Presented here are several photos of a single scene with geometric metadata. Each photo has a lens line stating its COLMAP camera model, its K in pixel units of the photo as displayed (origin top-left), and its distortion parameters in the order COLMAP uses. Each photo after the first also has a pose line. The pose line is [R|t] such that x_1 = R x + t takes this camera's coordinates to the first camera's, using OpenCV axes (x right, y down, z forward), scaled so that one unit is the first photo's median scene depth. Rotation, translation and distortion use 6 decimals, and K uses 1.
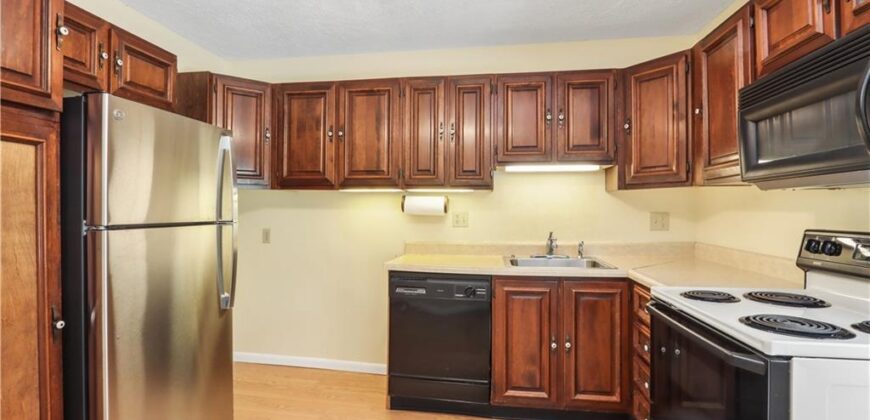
lens RADIAL K [[415.8, 0, 432.8], [0, 415.8, 205.9], [0, 0, 1]] dist [-0.003063, -0.000030]
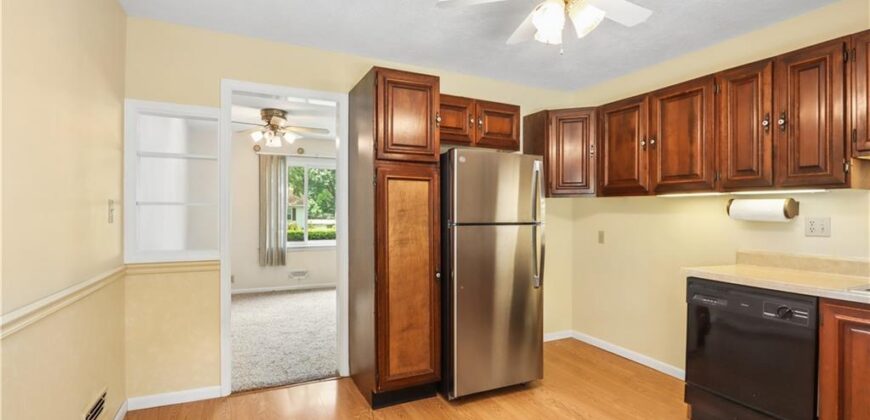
lens RADIAL K [[415.8, 0, 432.8], [0, 415.8, 205.9], [0, 0, 1]] dist [-0.003063, -0.000030]
pose [[0.575945, -0.015977, -0.817333, 0.314374], [0.005627, 0.999863, -0.015580, 0.000567], [0.817469, 0.004375, 0.575955, -0.052851]]
